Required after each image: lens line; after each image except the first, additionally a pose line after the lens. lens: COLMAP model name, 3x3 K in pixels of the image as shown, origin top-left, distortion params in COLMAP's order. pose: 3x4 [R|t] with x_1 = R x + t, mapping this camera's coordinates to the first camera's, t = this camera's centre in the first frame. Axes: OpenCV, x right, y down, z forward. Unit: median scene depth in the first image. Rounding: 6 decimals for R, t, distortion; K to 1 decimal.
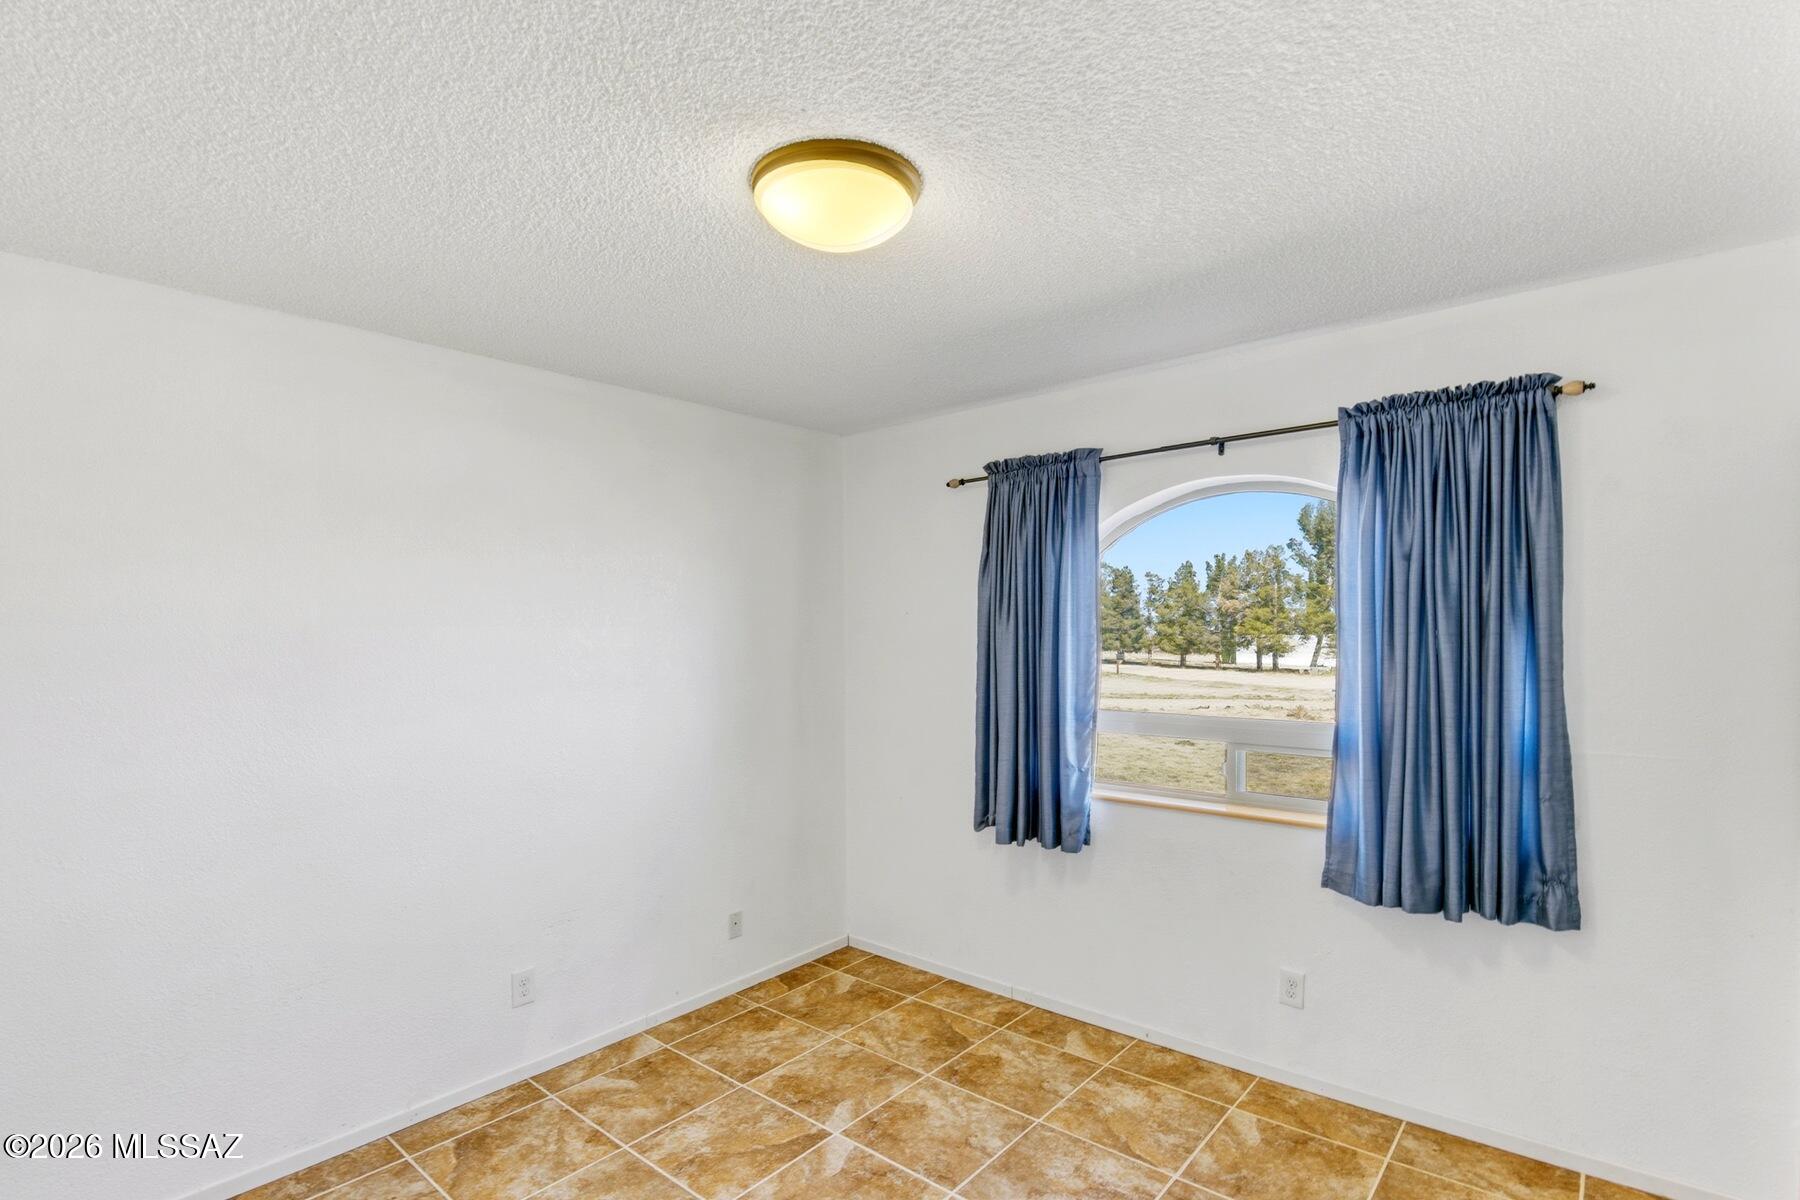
lens RADIAL K [[855.7, 0, 902.5], [0, 855.7, 659.9], [0, 0, 1]] dist [-0.002092, -0.000468]
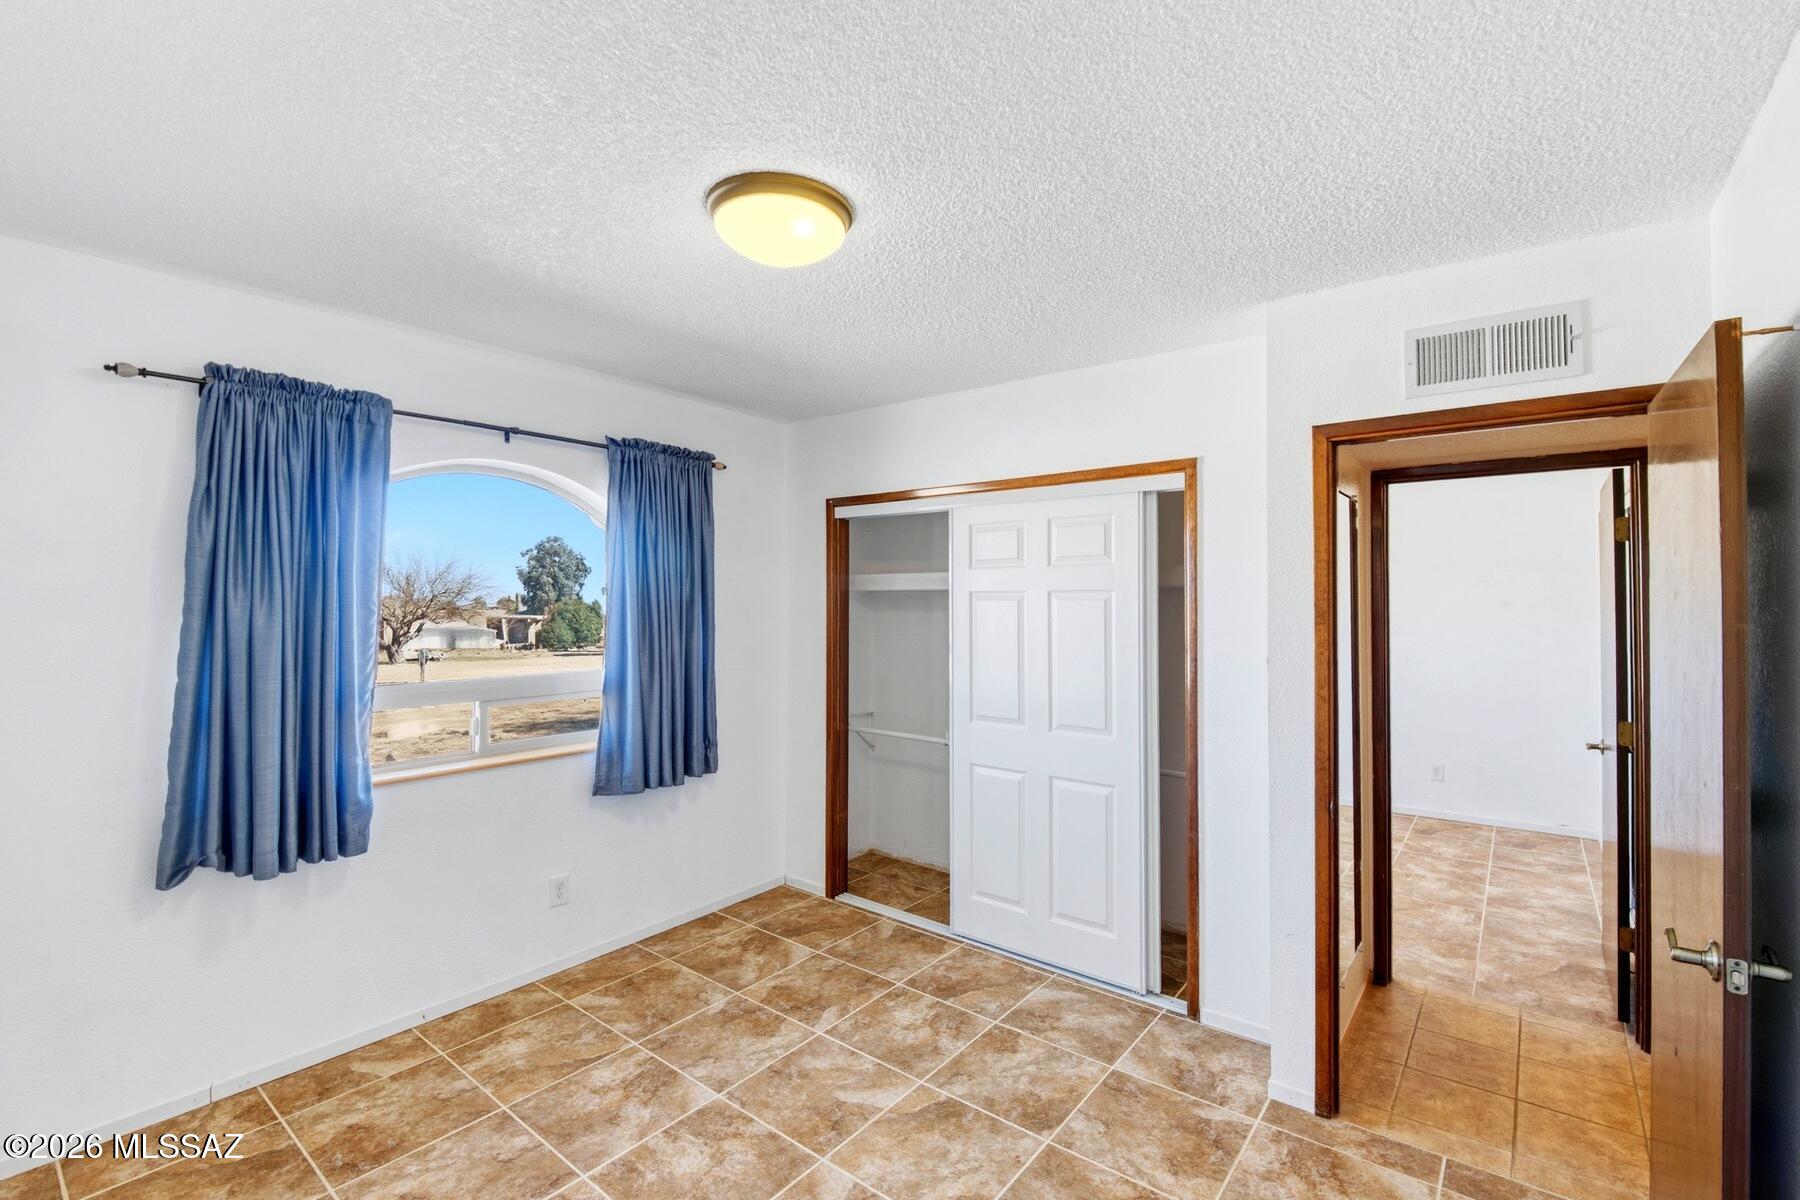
lens RADIAL K [[800.9, 0, 896.2], [0, 800.9, 592.0], [0, 0, 1]] dist [-0.009937, -0.000166]
pose [[-0.022836, 0.021321, 0.999512, -0.740835], [0.030603, 0.999319, -0.020618, -0.005404], [-0.999271, 0.030117, -0.023473, 0.556826]]
